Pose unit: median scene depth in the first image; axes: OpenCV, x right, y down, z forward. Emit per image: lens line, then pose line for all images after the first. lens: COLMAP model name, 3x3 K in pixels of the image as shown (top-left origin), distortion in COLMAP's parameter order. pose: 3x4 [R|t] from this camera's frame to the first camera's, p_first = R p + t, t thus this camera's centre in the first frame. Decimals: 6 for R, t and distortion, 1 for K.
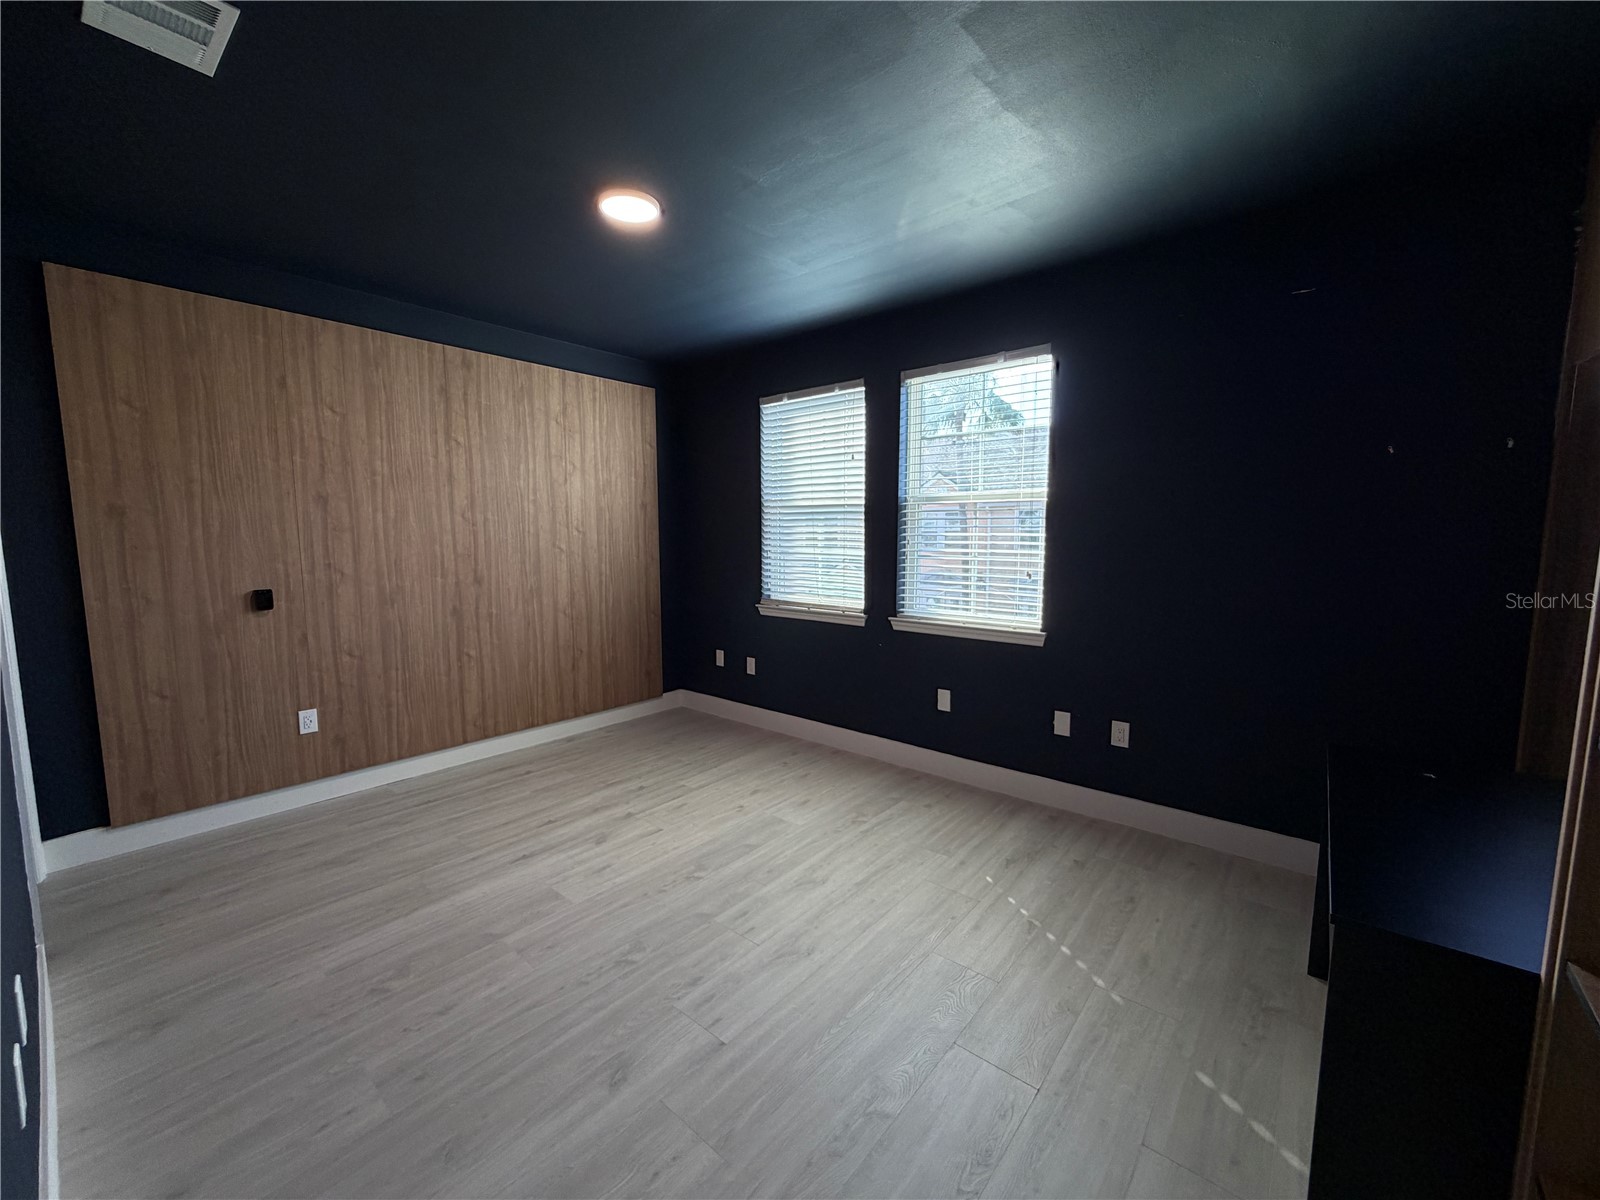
lens RADIAL K [[637.0, 0, 794.3], [0, 637.0, 598.5], [0, 0, 1]] dist [0.000180, -0.000132]
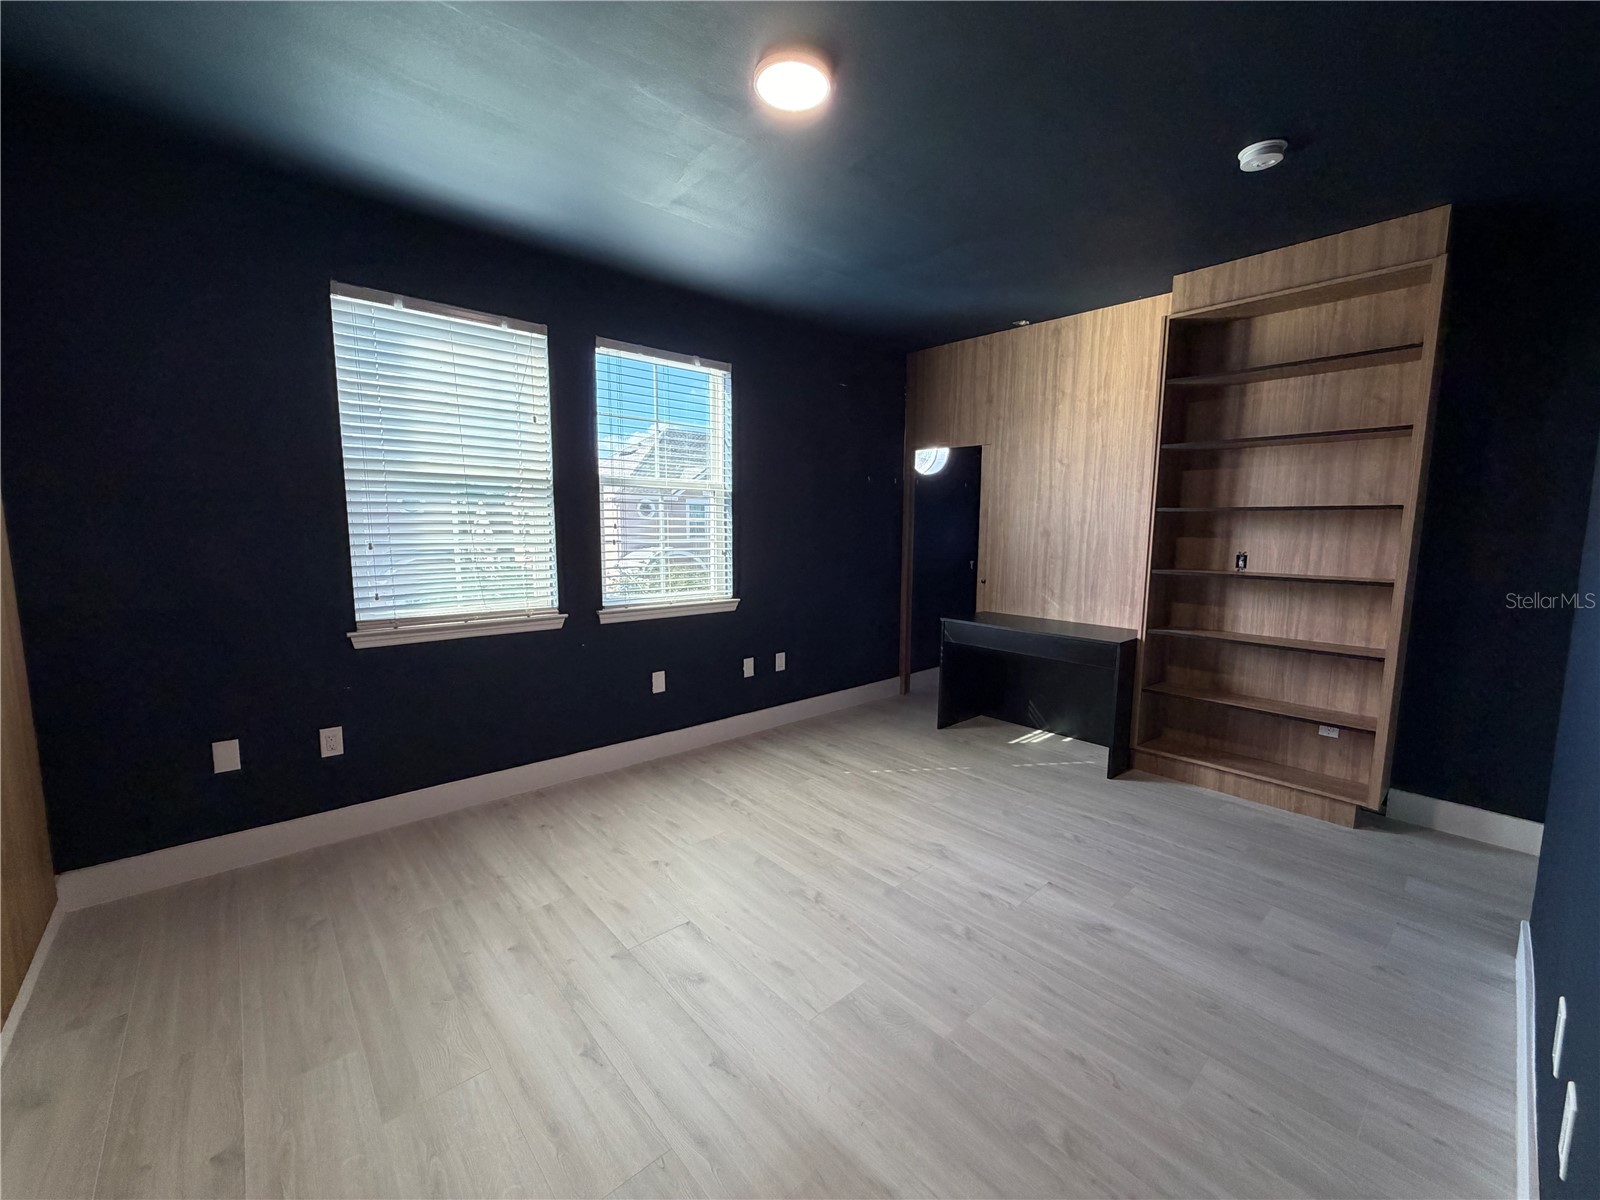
lens RADIAL K [[637.0, 0, 798.1], [0, 637.0, 598.6], [0, 0, 1]] dist [0.000180, -0.000132]
pose [[0.148288, -0.110776, 0.982720, -0.789720], [0.098079, 0.990455, 0.096848, -0.053228], [-0.984069, 0.082022, 0.157737, 0.675934]]
